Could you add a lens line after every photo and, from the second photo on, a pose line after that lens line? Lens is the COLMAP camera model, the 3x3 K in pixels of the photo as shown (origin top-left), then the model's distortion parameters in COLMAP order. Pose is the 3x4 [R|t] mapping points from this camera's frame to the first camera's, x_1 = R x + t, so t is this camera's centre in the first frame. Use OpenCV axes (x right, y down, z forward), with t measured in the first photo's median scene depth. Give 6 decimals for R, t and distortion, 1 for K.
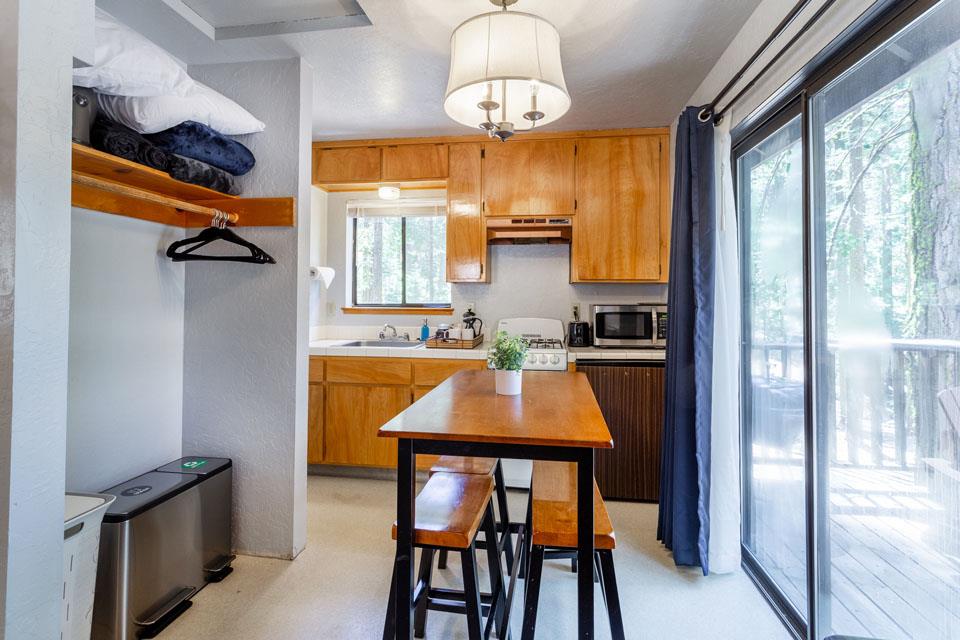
lens RADIAL K [[460.9, 0, 480.5], [0, 460.9, 289.8], [0, 0, 1]] dist [0.011218, -0.001925]
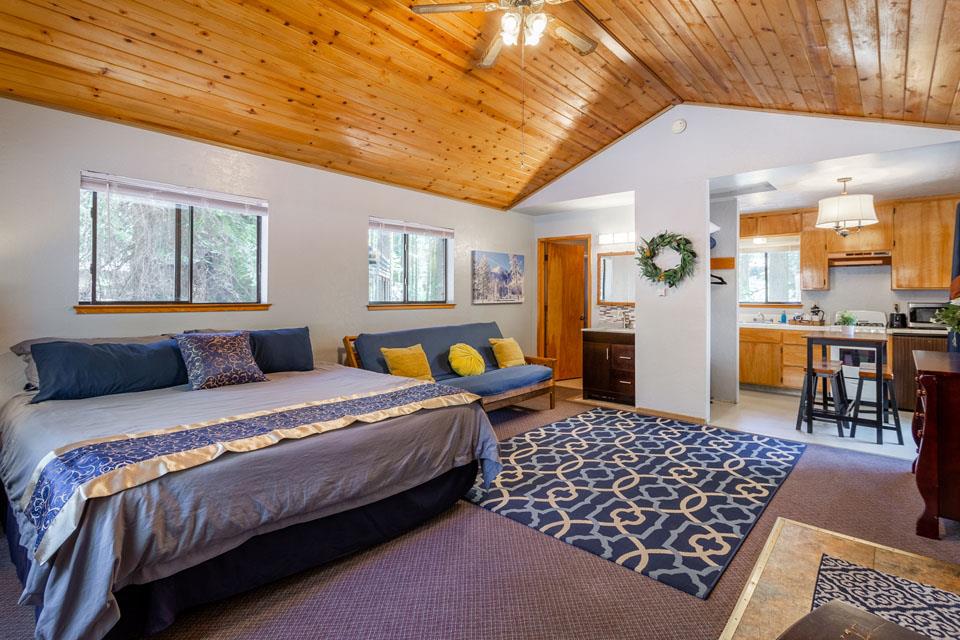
lens RADIAL K [[460.9, 0, 488.0], [0, 460.9, 297.7], [0, 0, 1]] dist [0.011218, -0.001925]
pose [[0.839617, -0.001437, -0.543178, -0.117398], [0.007660, 0.999928, 0.009195, -0.012553], [0.543125, -0.011881, 0.839568, -1.216575]]
